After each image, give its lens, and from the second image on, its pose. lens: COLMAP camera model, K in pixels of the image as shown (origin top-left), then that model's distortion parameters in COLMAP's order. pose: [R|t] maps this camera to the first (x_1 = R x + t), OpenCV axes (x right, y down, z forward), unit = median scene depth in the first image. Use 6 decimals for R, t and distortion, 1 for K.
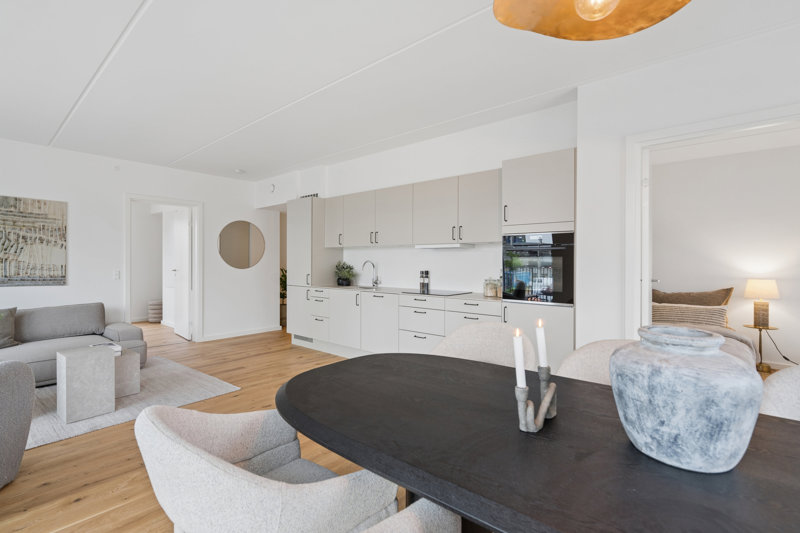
lens RADIAL K [[368.8, 0, 397.8], [0, 368.8, 262.9], [0, 0, 1]] dist [-0.001267, 0.000092]
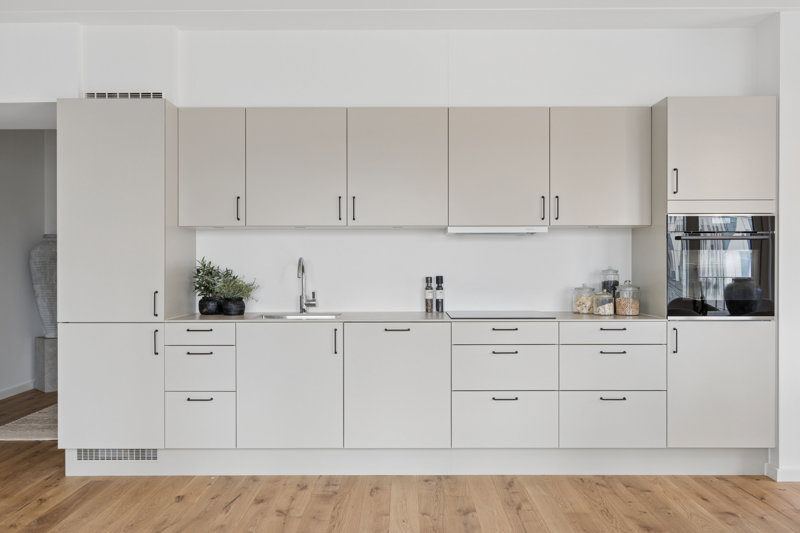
lens RADIAL K [[680.3, 0, 400.0], [0, 680.3, 266.5], [0, 0, 1]] dist [0.010899, -0.001597]
pose [[0.761671, -0.007688, 0.647918, -0.627086], [0.007297, 0.999968, 0.003287, 0.004158], [-0.647923, 0.002224, 0.761703, 0.314289]]
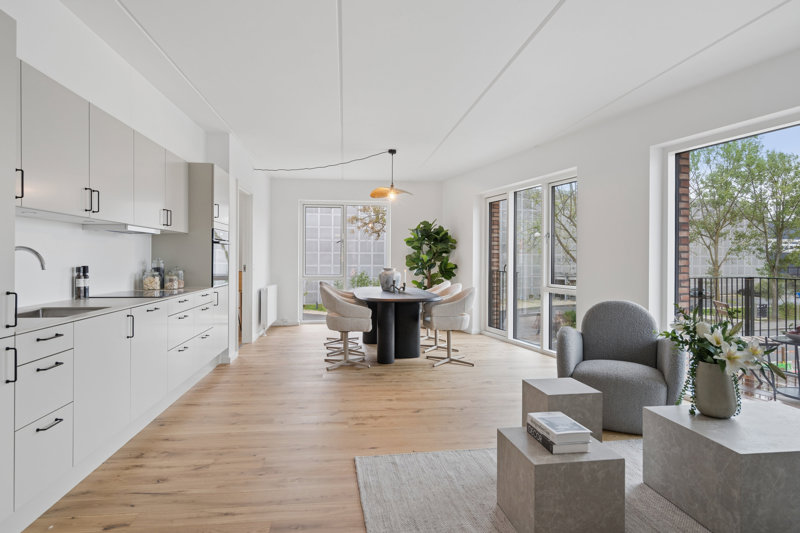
lens RADIAL K [[464.9, 0, 396.5], [0, 464.9, 257.7], [0, 0, 1]] dist [-0.005041, -0.001542]
pose [[-0.729872, -0.005185, 0.683564, -0.840337], [-0.002059, 0.999983, 0.005387, 0.003157], [-0.683581, 0.002524, -0.729870, 1.269898]]
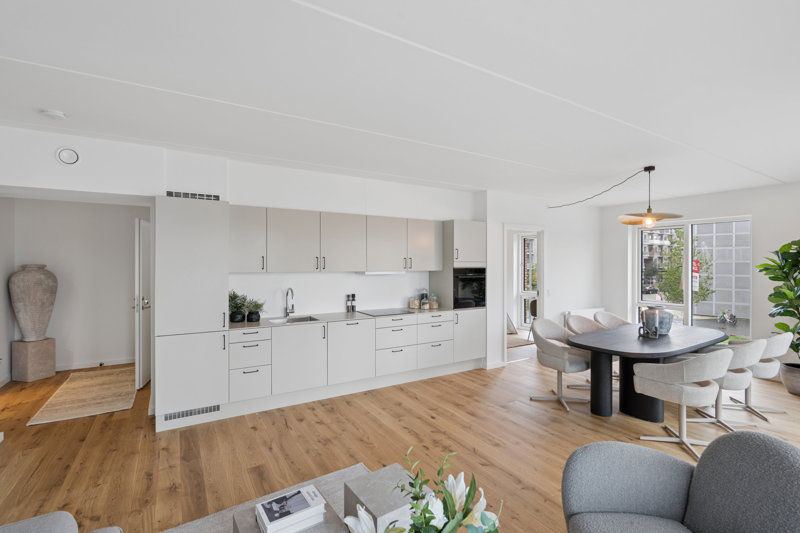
lens RADIAL K [[368.8, 0, 397.8], [0, 368.8, 262.9], [0, 0, 1]] dist [-0.001267, 0.000092]
pose [[0.310841, 0.000333, 0.950462, -0.963650], [0.004871, 0.999986, -0.001944, -0.071471], [-0.950450, 0.005234, 0.310835, 0.568948]]
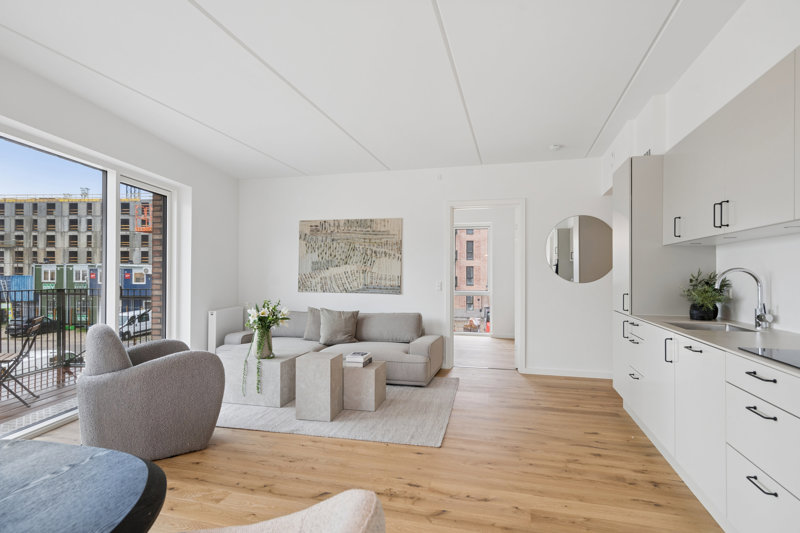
lens RADIAL K [[430.7, 0, 400.0], [0, 430.7, 266.5], [0, 0, 1]] dist [0.007065, 0.001081]
pose [[0.428711, -0.019394, -0.903234, 0.257501], [-0.005820, 0.999690, -0.024227, 0.009352], [0.903423, 0.015644, 0.428465, 0.472141]]
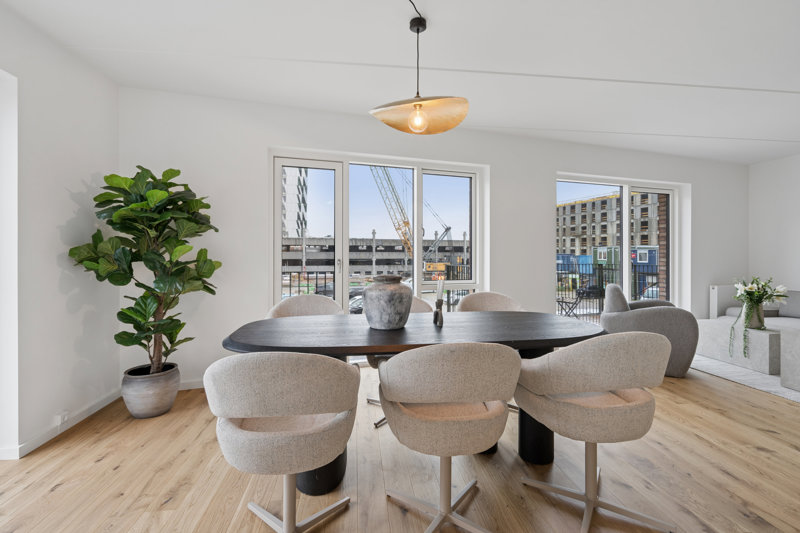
lens RADIAL K [[368.8, 0, 397.8], [0, 368.8, 262.9], [0, 0, 1]] dist [-0.001267, 0.000092]
pose [[-0.677989, 0.013304, -0.734952, 0.540042], [-0.009165, 0.999605, 0.026550, 0.011459], [0.735015, 0.024736, -0.677599, 0.580738]]
